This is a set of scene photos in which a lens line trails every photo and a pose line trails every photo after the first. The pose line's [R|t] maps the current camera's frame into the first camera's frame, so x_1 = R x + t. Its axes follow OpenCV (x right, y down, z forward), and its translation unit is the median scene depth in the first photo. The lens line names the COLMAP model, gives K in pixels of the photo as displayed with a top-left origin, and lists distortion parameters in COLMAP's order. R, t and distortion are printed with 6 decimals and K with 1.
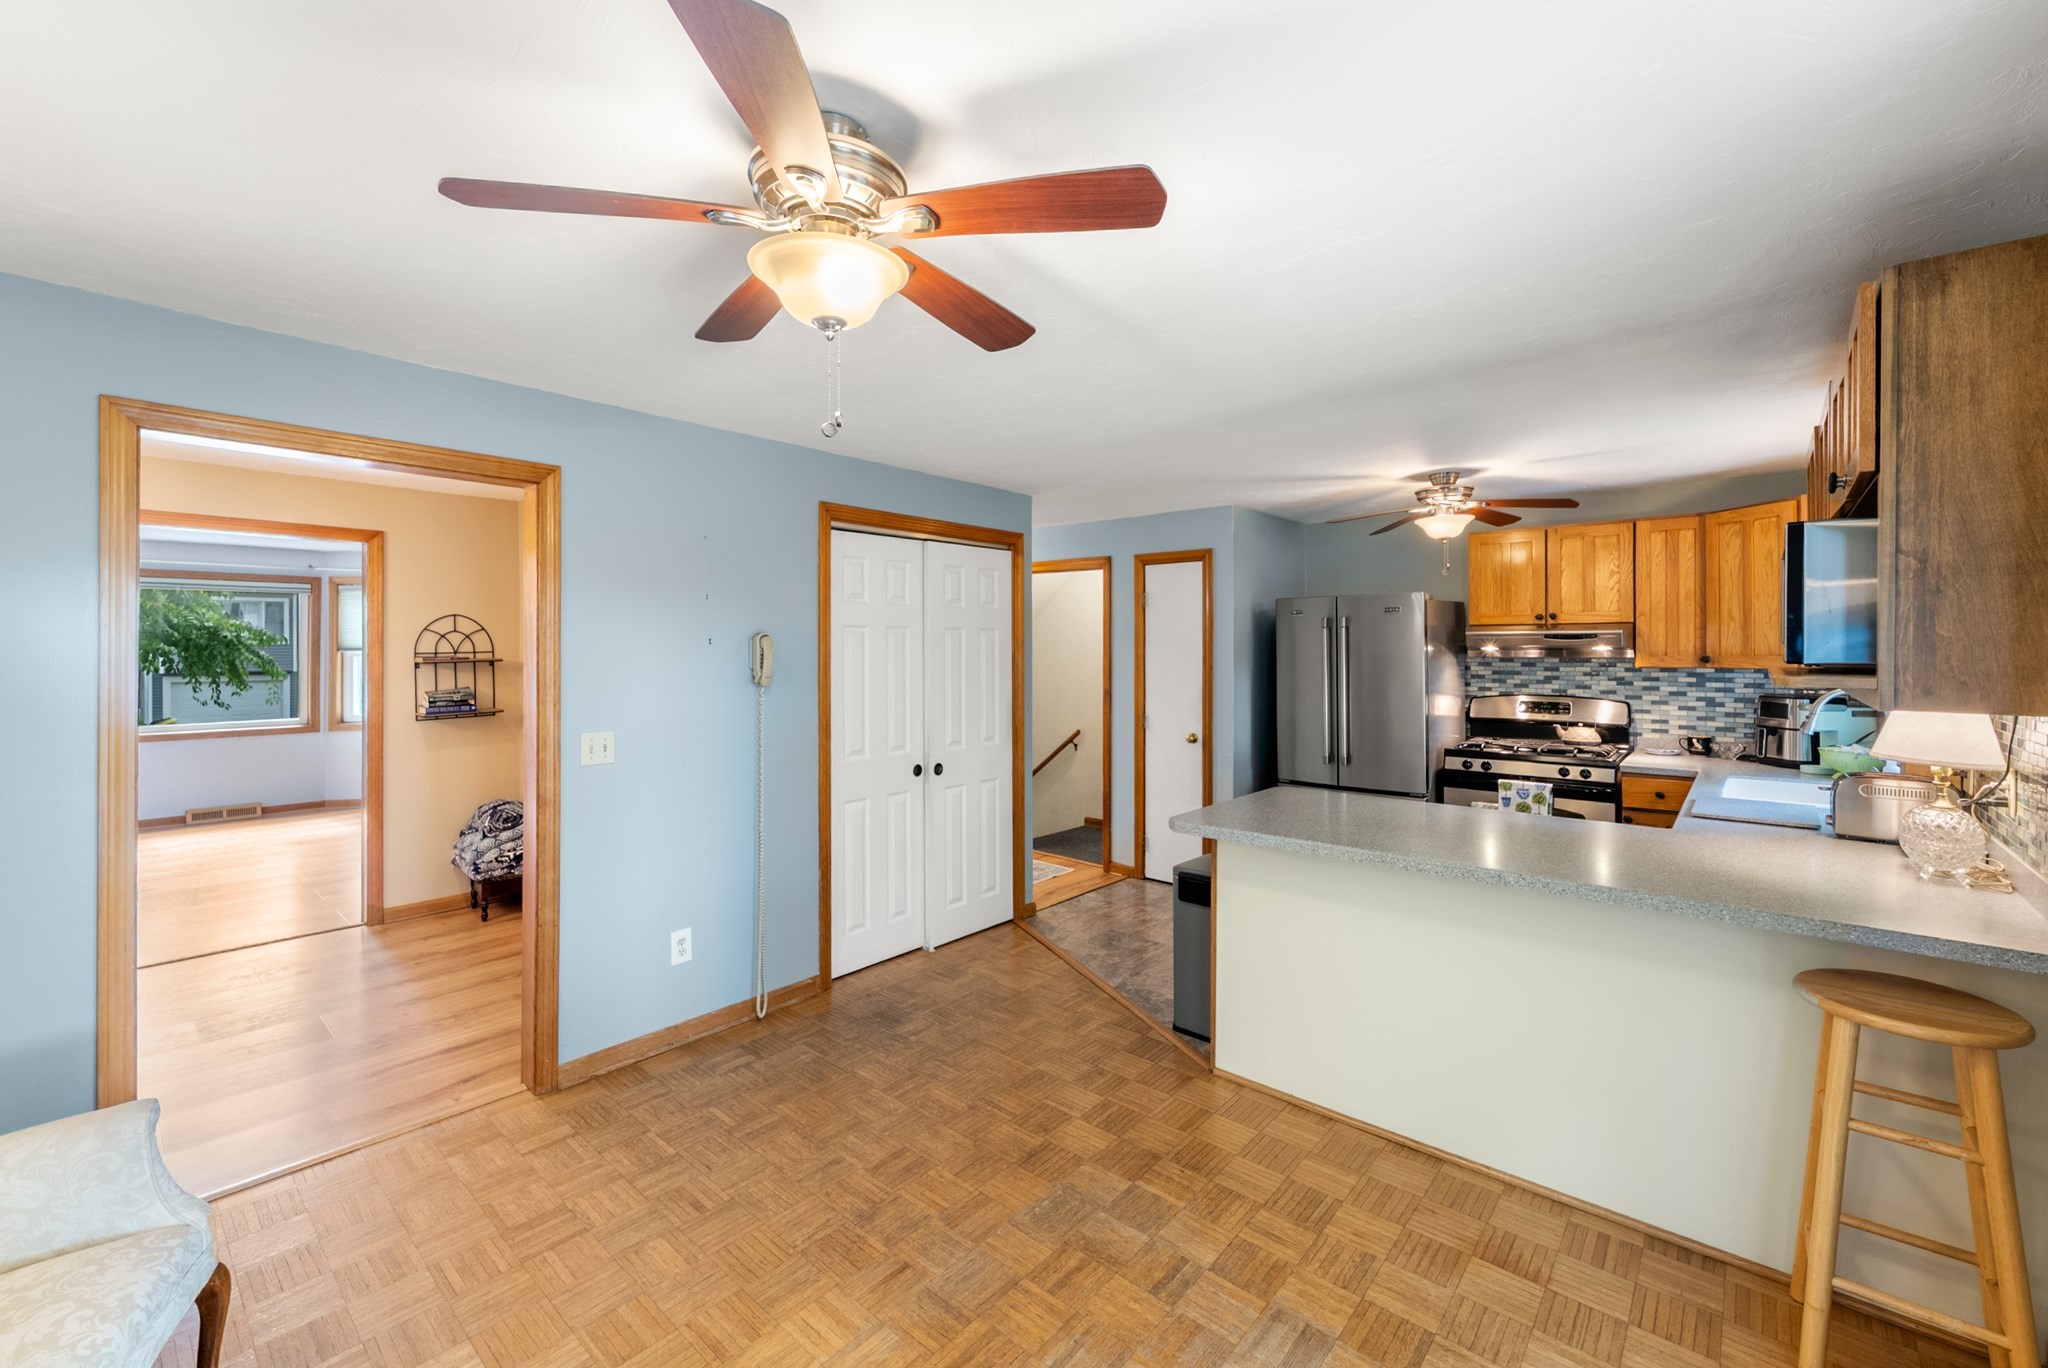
lens RADIAL K [[890.5, 0, 1066.5], [0, 890.5, 654.9], [0, 0, 1]] dist [-0.001430, 0.000188]
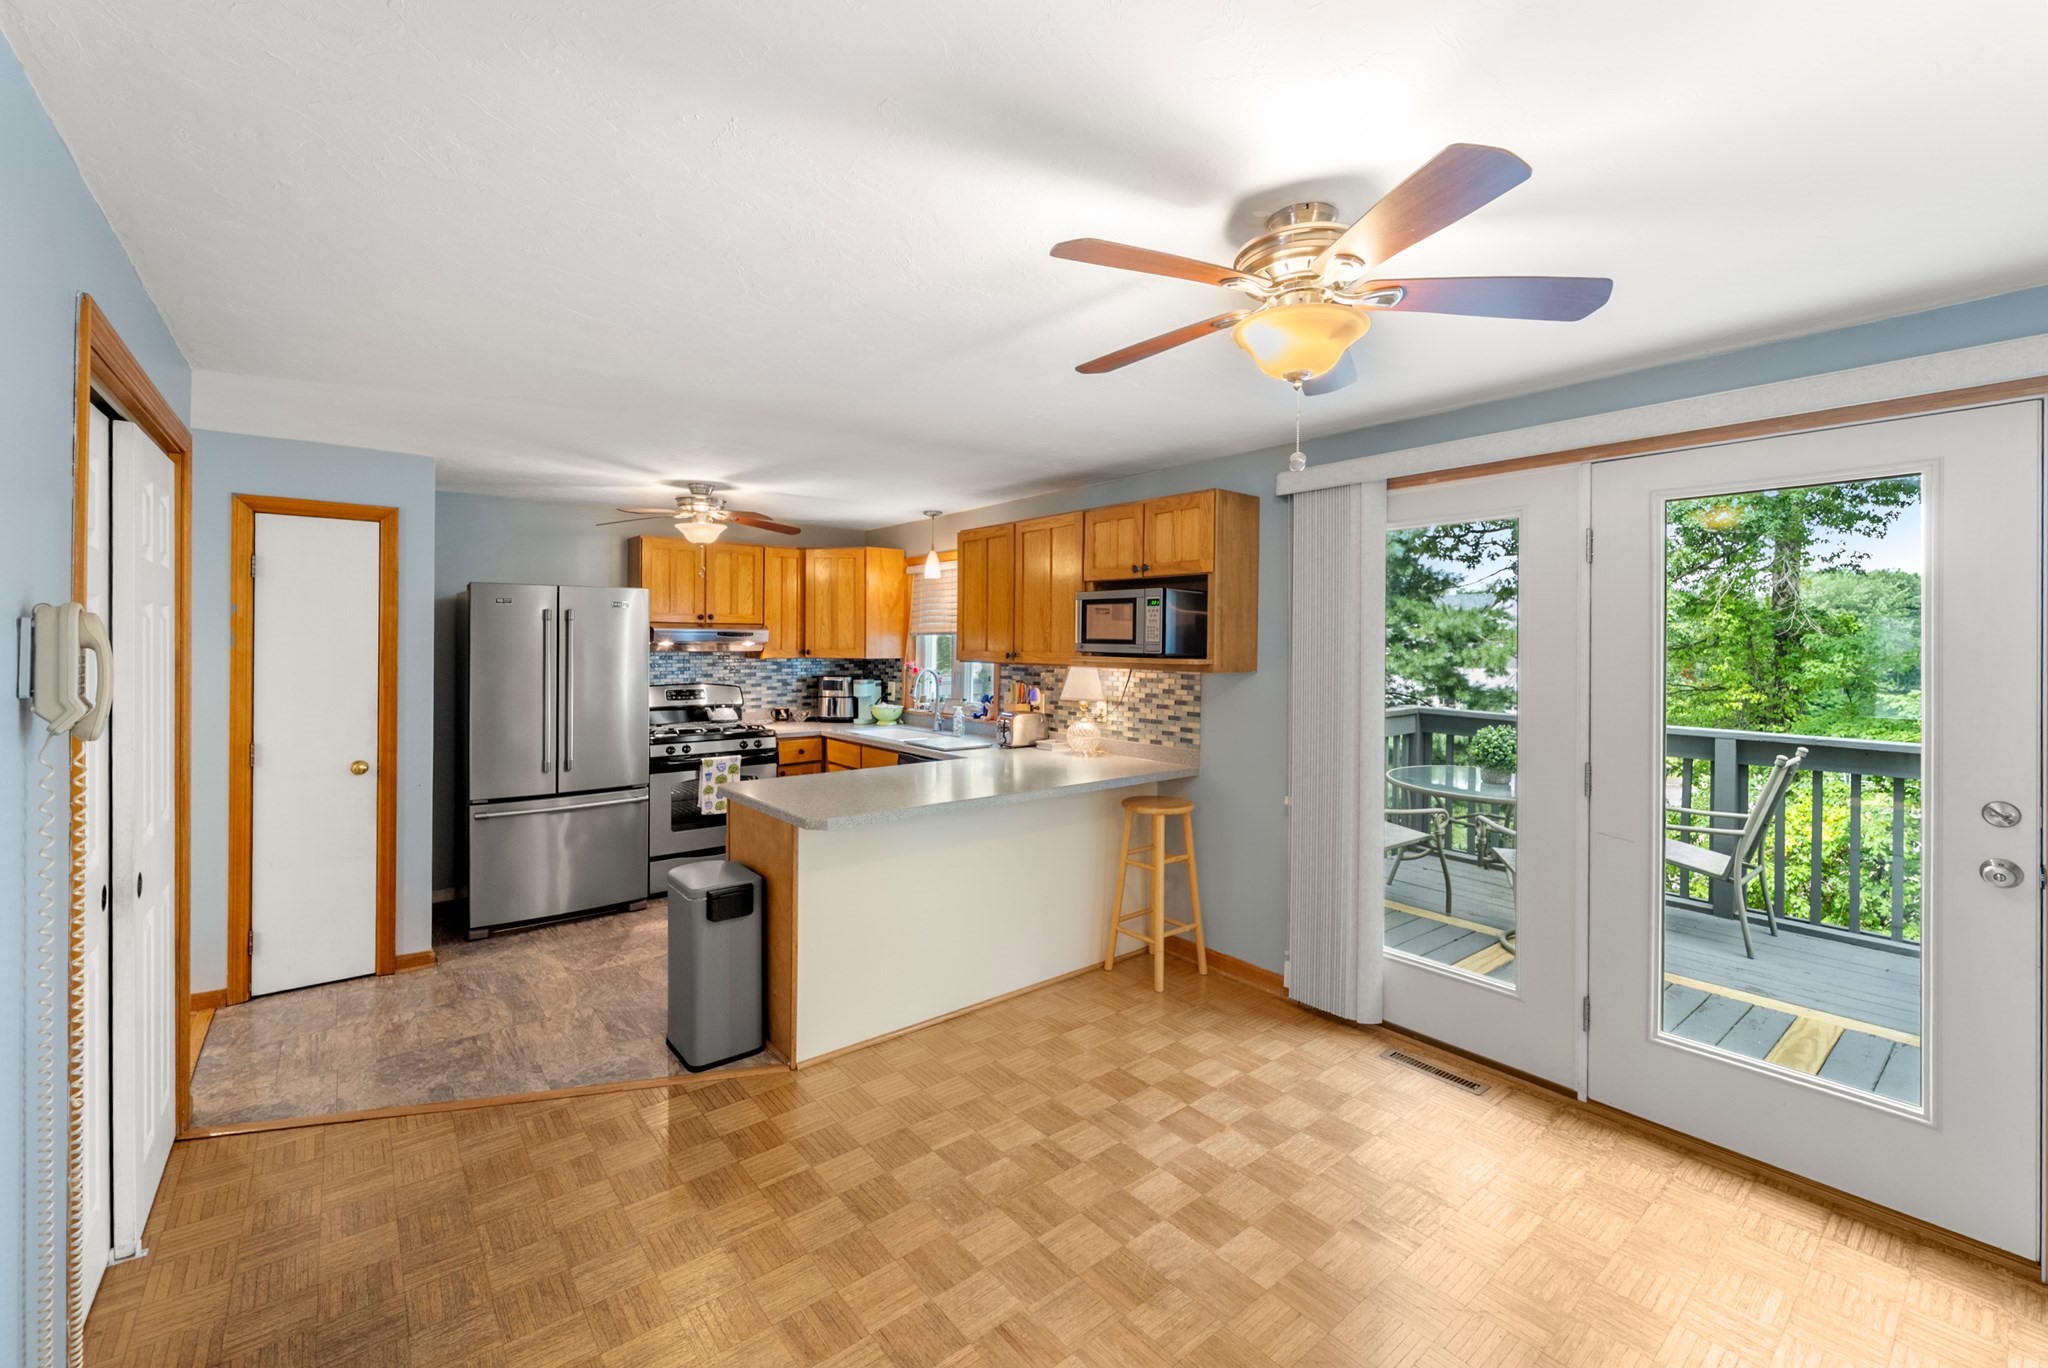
lens RADIAL K [[831.8, 0, 1034.5], [0, 831.8, 638.7], [0, 0, 1]] dist [-0.000284, -0.000861]
pose [[0.150408, 0.009499, 0.988578, -0.531624], [0.003743, 0.999941, -0.010177, -0.001418], [-0.988617, 0.005231, 0.150364, 0.438993]]
